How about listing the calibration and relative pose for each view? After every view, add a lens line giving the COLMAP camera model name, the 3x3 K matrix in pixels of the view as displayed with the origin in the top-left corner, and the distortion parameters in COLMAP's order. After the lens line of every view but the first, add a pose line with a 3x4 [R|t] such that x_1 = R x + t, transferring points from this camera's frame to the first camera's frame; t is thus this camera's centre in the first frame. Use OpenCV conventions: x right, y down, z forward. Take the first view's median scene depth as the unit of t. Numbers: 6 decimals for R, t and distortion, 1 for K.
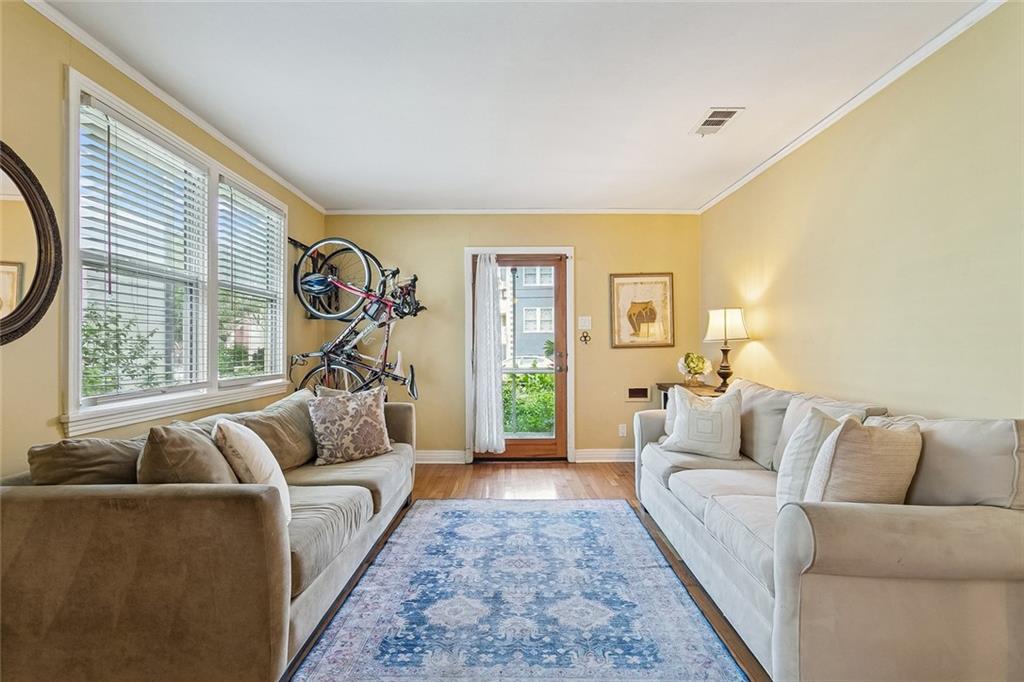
lens RADIAL K [[494.1, 0, 508.0], [0, 494.1, 344.0], [0, 0, 1]] dist [-0.000181, 0.000079]
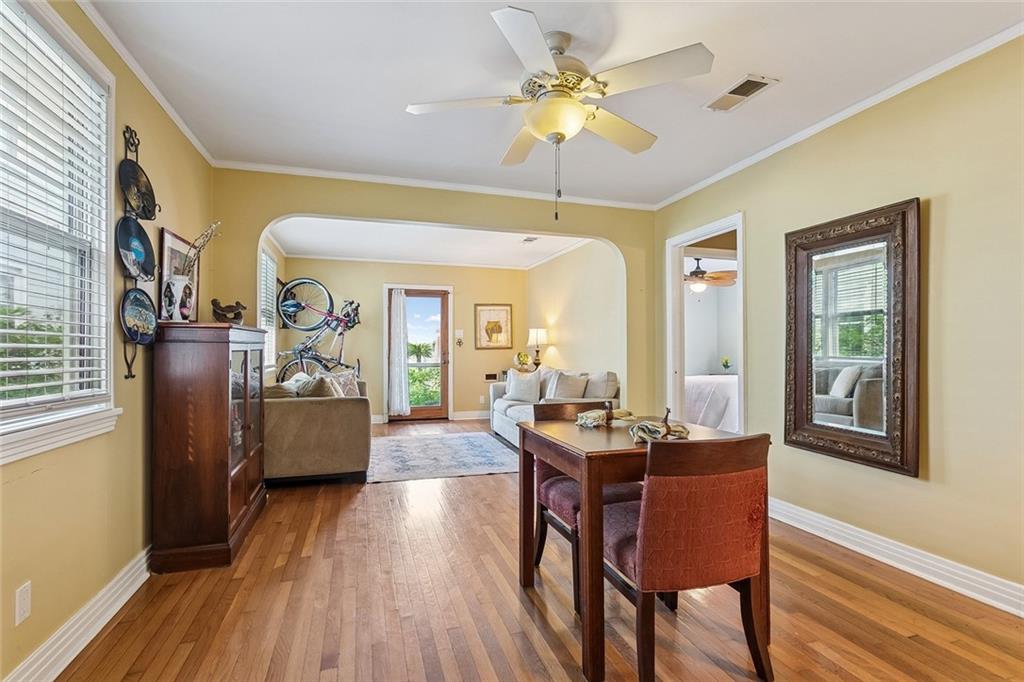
lens RADIAL K [[494.1, 0, 508.0], [0, 494.1, 344.0], [0, 0, 1]] dist [-0.000181, 0.000079]
pose [[0.955301, 0.008507, 0.295513, -0.176666], [-0.007109, 0.999958, -0.005806, -0.000722], [-0.295550, 0.003446, 0.955321, -0.611535]]
